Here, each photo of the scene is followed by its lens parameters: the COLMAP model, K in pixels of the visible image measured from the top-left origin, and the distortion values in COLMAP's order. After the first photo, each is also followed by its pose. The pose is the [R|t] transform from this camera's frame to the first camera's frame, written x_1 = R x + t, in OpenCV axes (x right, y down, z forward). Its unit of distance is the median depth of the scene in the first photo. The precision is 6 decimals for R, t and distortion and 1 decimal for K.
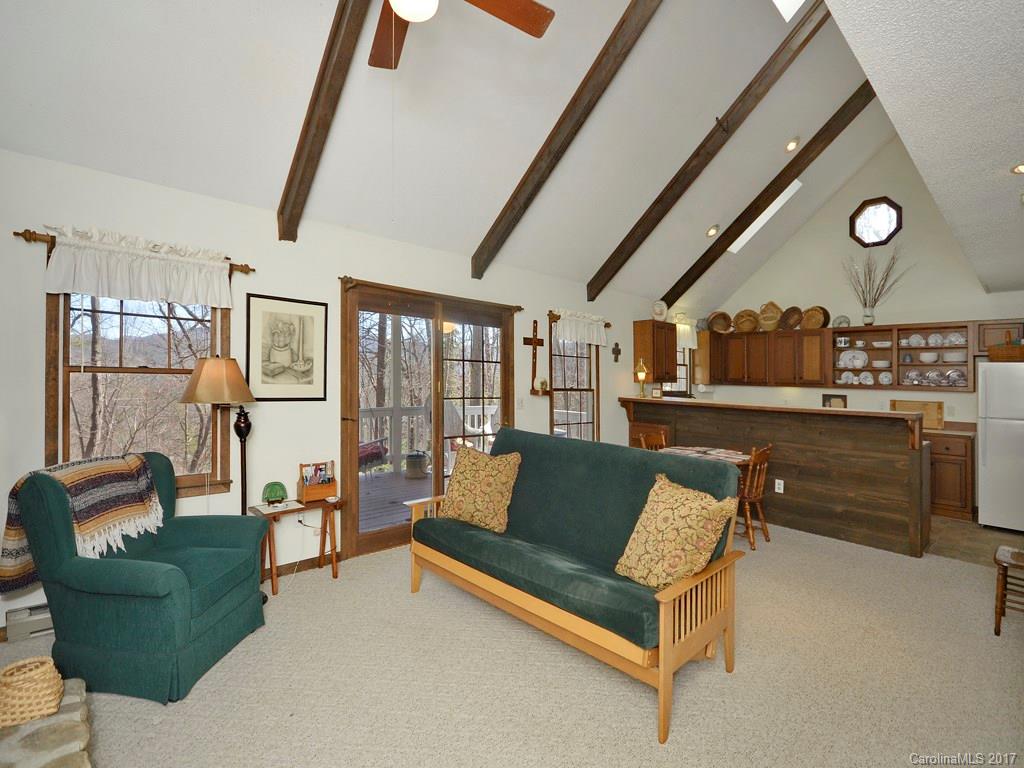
lens RADIAL K [[485.0, 0, 488.7], [0, 485.0, 364.9], [0, 0, 1]] dist [-0.012738, -0.003381]
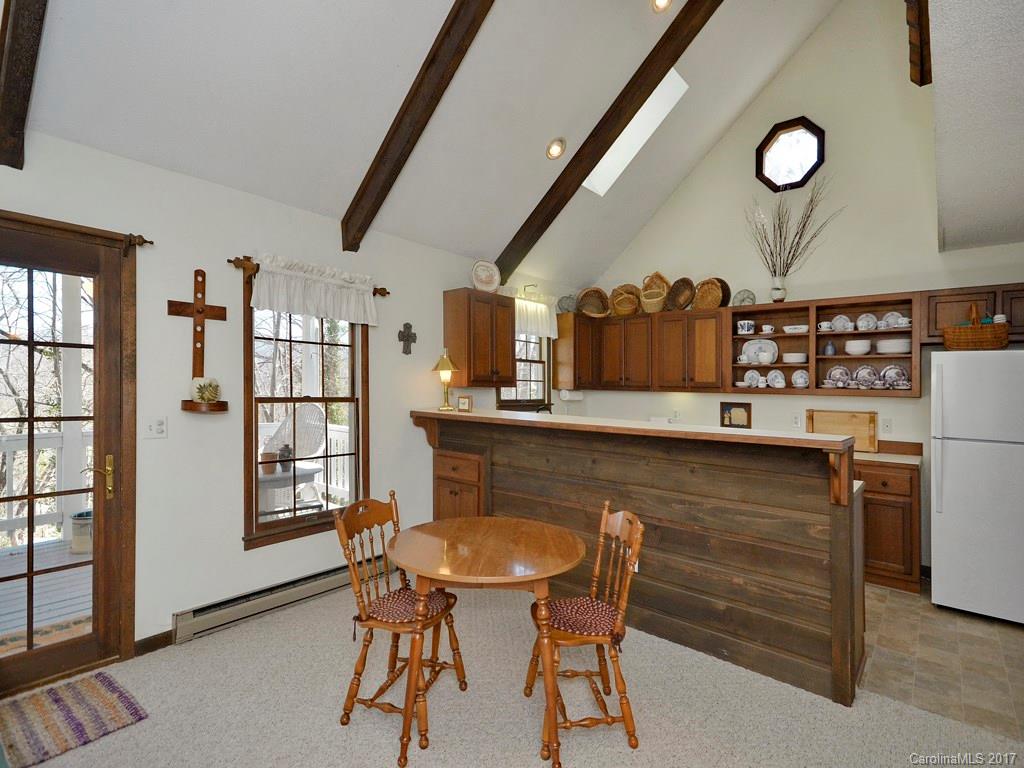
lens RADIAL K [[508.8, 0, 516.1], [0, 508.8, 375.6], [0, 0, 1]] dist [0.003972, -0.000100]
pose [[0.986499, -0.002455, 0.163747, 0.315347], [0.001094, 0.999964, 0.008401, 0.017447], [-0.163762, -0.008108, 0.986467, 0.358016]]
